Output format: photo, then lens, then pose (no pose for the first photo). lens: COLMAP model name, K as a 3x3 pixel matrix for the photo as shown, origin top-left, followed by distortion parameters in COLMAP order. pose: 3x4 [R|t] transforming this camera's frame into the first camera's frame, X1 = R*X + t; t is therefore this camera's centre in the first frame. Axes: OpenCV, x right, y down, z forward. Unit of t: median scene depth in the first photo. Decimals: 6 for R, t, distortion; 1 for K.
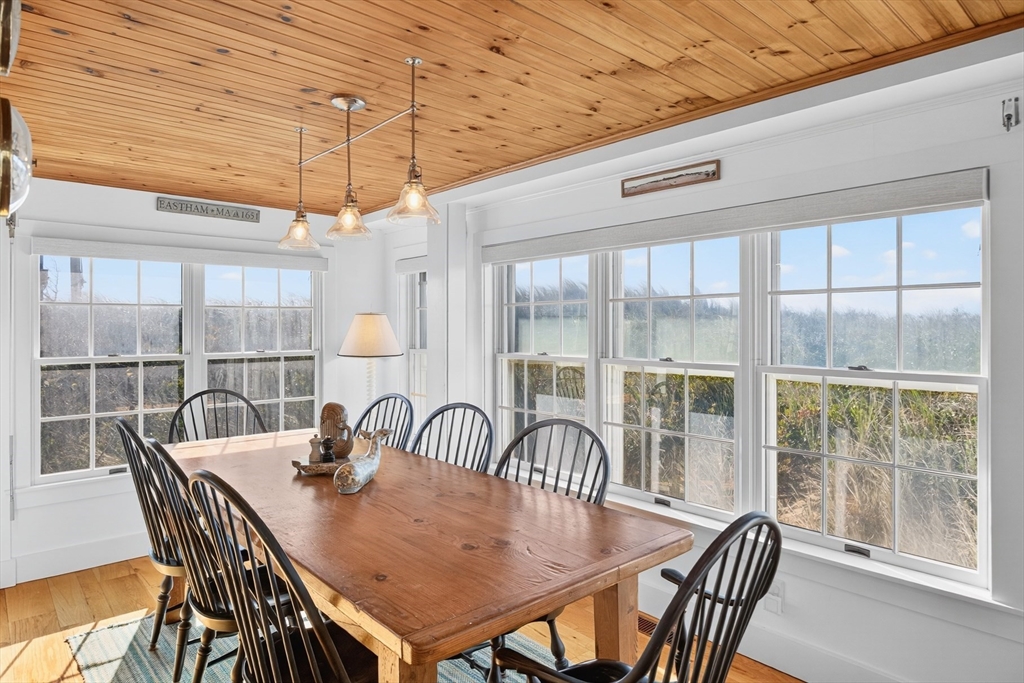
lens RADIAL K [[611.5, 0, 518.5], [0, 611.5, 325.6], [0, 0, 1]] dist [-0.001620, 0.003267]
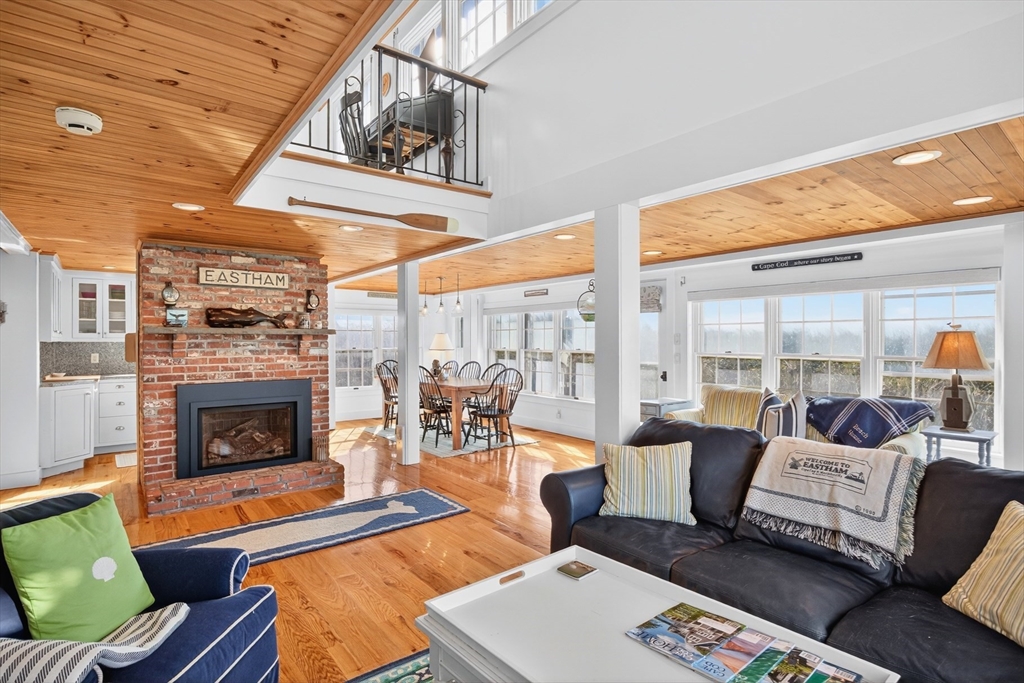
lens RADIAL K [[522.1, 0, 511.6], [0, 522.1, 339.5], [0, 0, 1]] dist [-0.012340, -0.000812]
pose [[0.997391, -0.001440, -0.072179, 0.326113], [0.001491, 0.999999, 0.000654, 0.007251], [0.072178, -0.000760, 0.997391, -1.831608]]
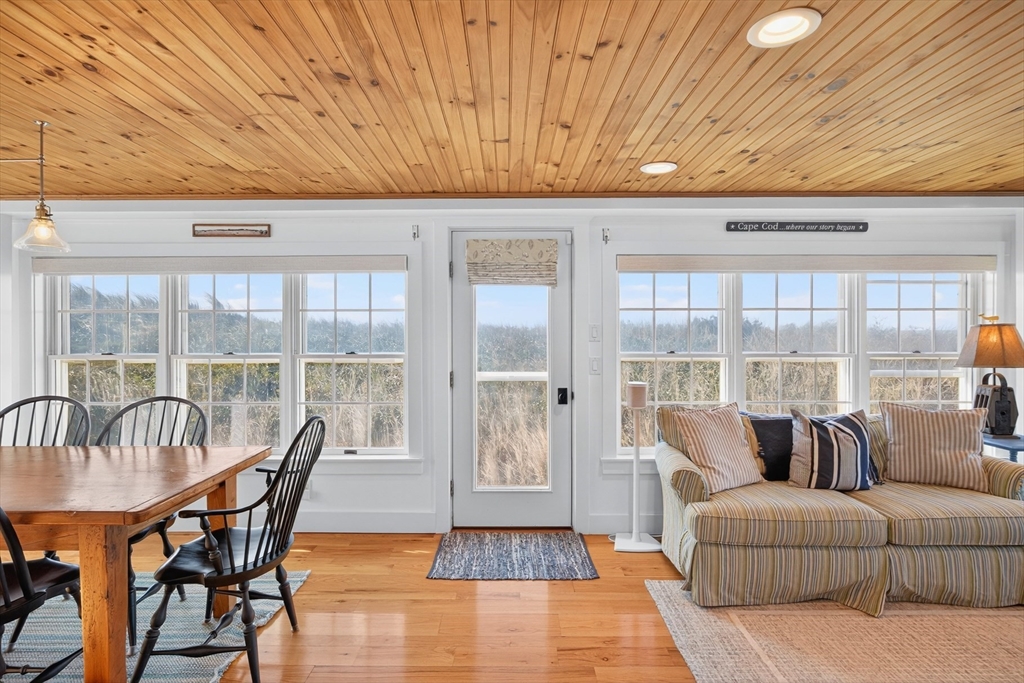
lens RADIAL K [[502.7, 0, 506.0], [0, 502.7, 331.1], [0, 0, 1]] dist [-0.011227, 0.000180]
pose [[0.671593, -0.002254, 0.740917, -0.210534], [0.001701, 0.999997, 0.001501, 0.002027], [-0.740919, 0.000252, 0.671595, -0.303075]]
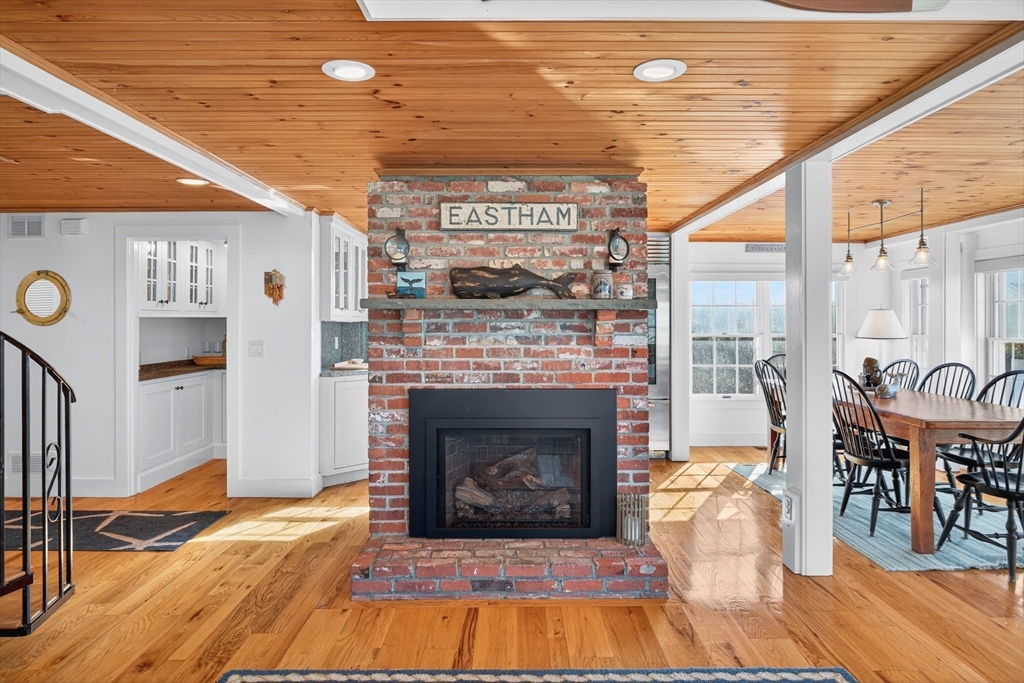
lens RADIAL K [[611.5, 0, 516.2], [0, 611.5, 319.9], [0, 0, 1]] dist [-0.001620, 0.003267]
pose [[0.740491, 0.000251, -0.672066, 0.146563], [-0.000593, 1.000000, -0.000279, 0.010187], [0.672066, 0.000605, 0.740491, -1.057314]]
